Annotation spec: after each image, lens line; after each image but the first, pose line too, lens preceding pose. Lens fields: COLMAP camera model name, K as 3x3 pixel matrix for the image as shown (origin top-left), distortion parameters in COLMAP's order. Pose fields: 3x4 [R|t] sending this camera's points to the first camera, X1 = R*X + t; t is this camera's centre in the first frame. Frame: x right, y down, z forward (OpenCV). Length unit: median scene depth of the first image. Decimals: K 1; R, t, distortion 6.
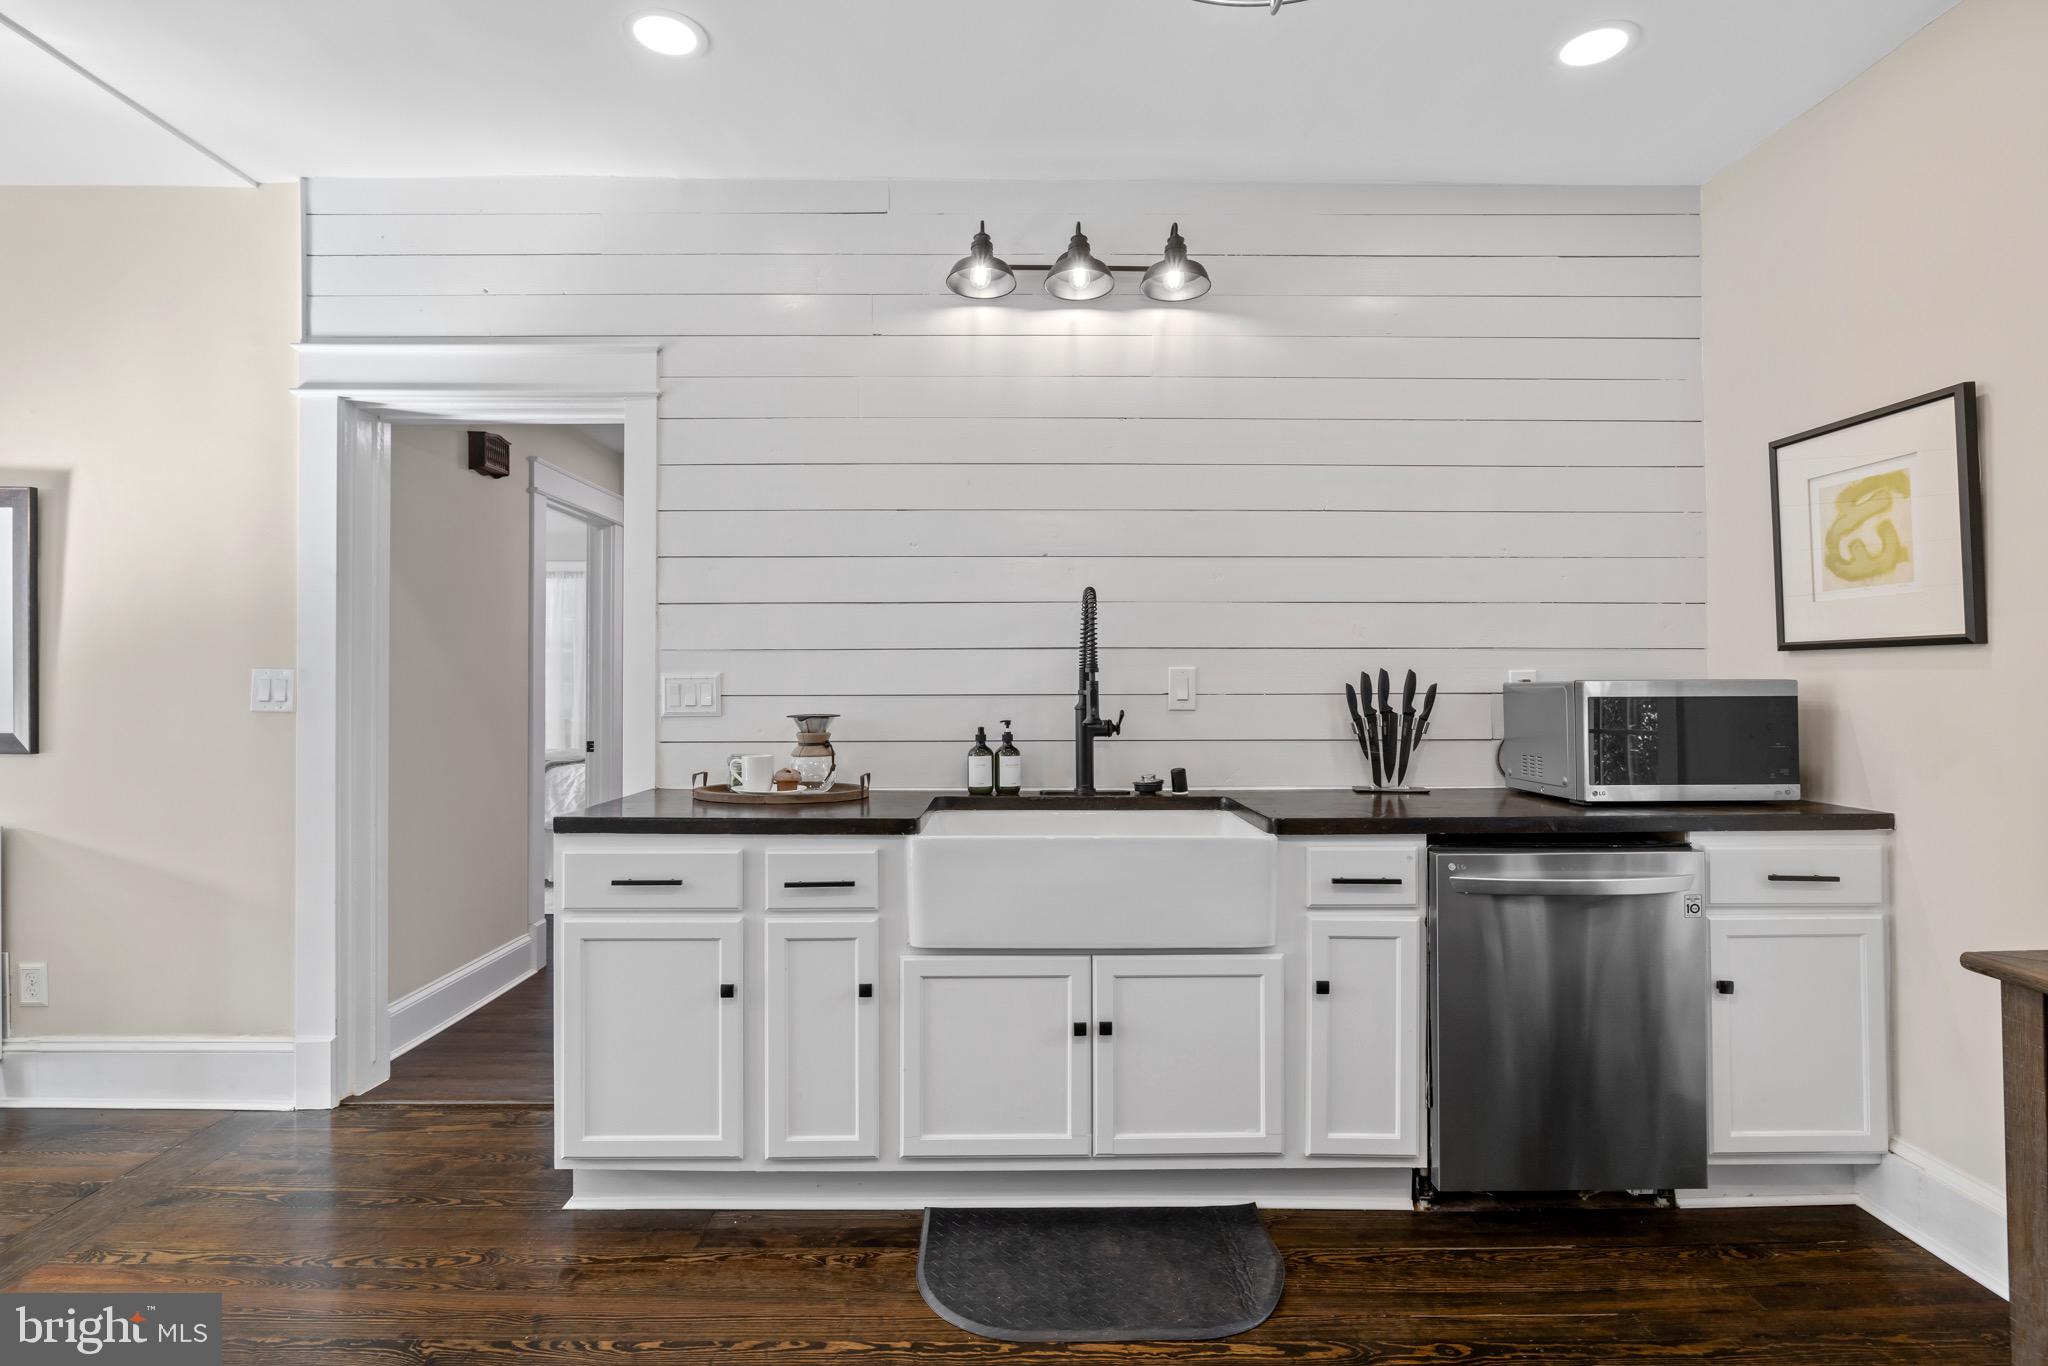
lens RADIAL K [[965.7, 0, 1030.7], [0, 965.7, 680.2], [0, 0, 1]] dist [-0.008684, 0.001140]
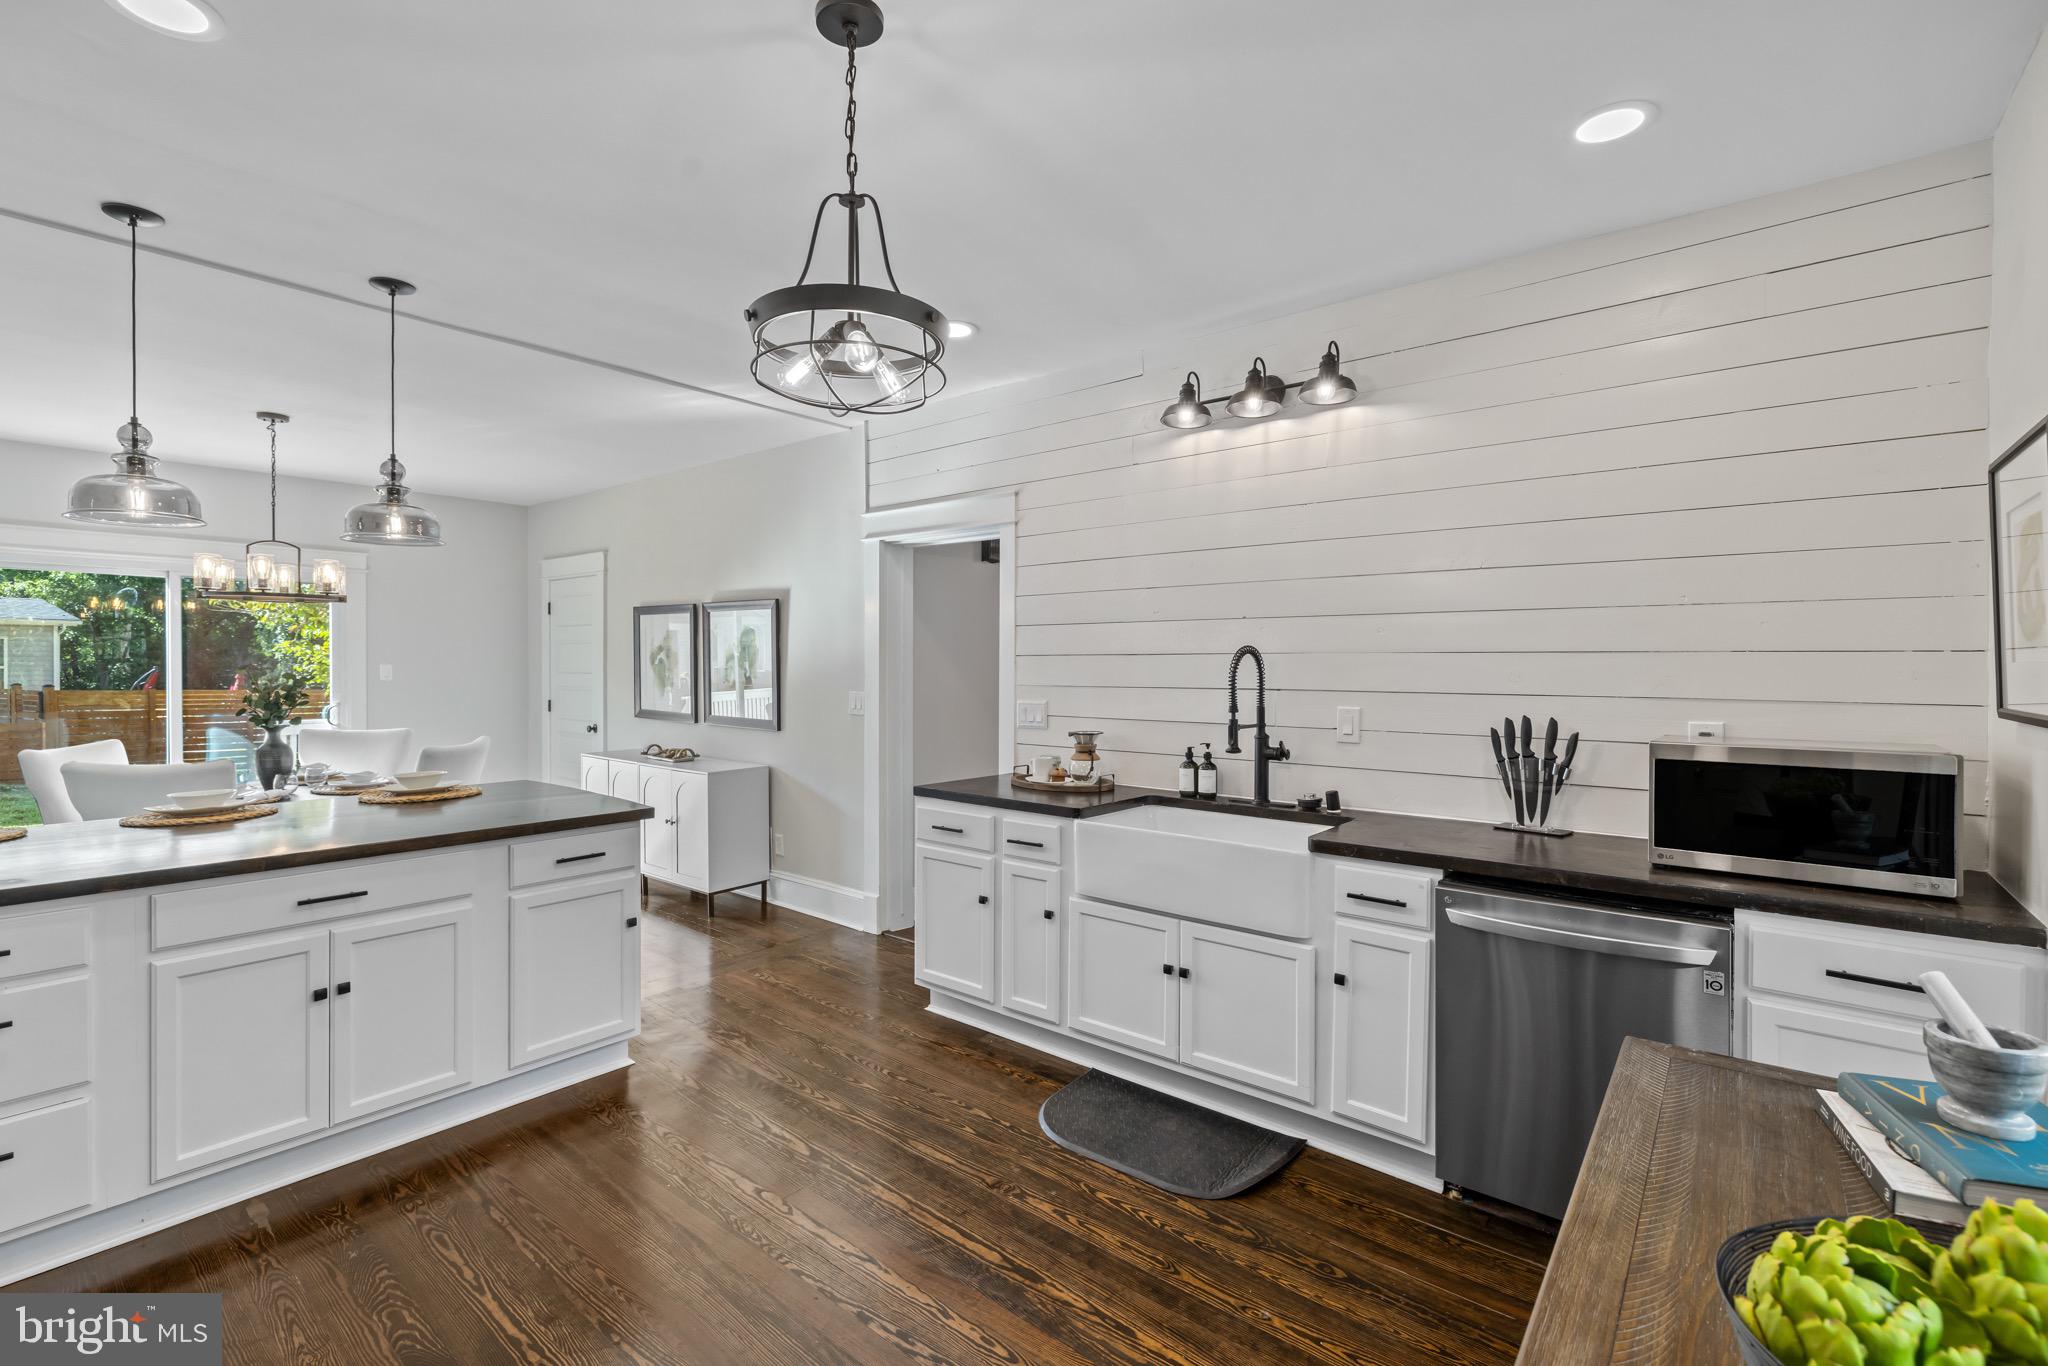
lens RADIAL K [[868.0, 0, 1057.7], [0, 868.0, 675.0], [0, 0, 1]] dist [-0.003302, 0.000833]
pose [[0.788964, 0.011624, -0.614330, 0.597580], [-0.004588, 0.999905, 0.013028, -0.073309], [0.614422, -0.007460, 0.788942, -0.085727]]
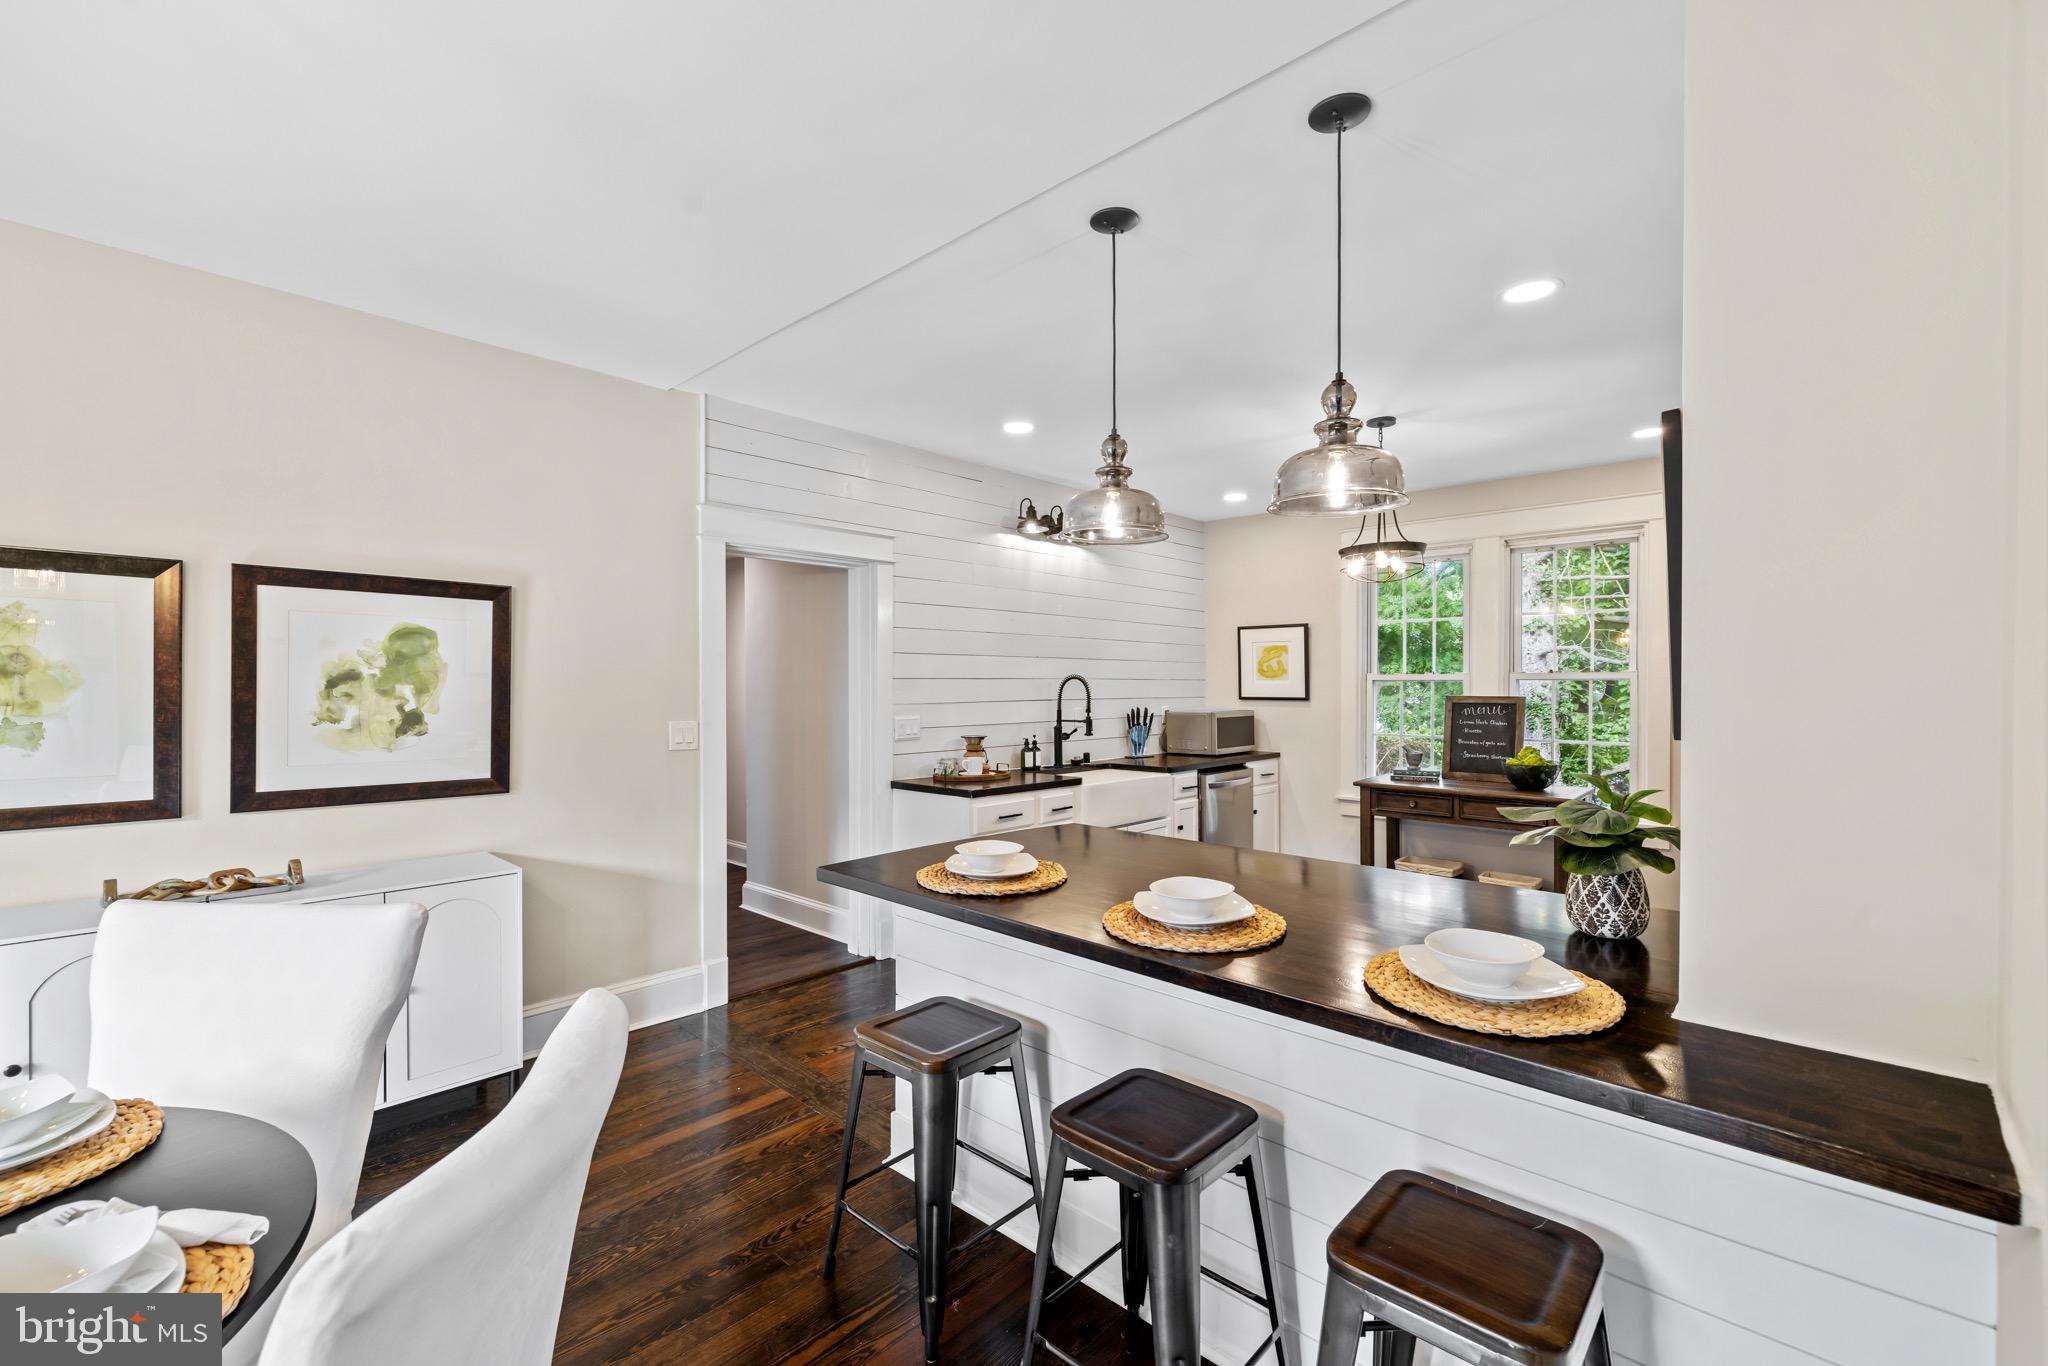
lens RADIAL K [[868.0, 0, 1028.2], [0, 868.0, 688.8], [0, 0, 1]] dist [-0.003302, 0.000833]
pose [[0.691104, -0.003687, 0.722746, -1.529896], [0.001790, 0.999993, 0.003390, -0.071622], [-0.722753, -0.001050, 0.691106, -0.334260]]
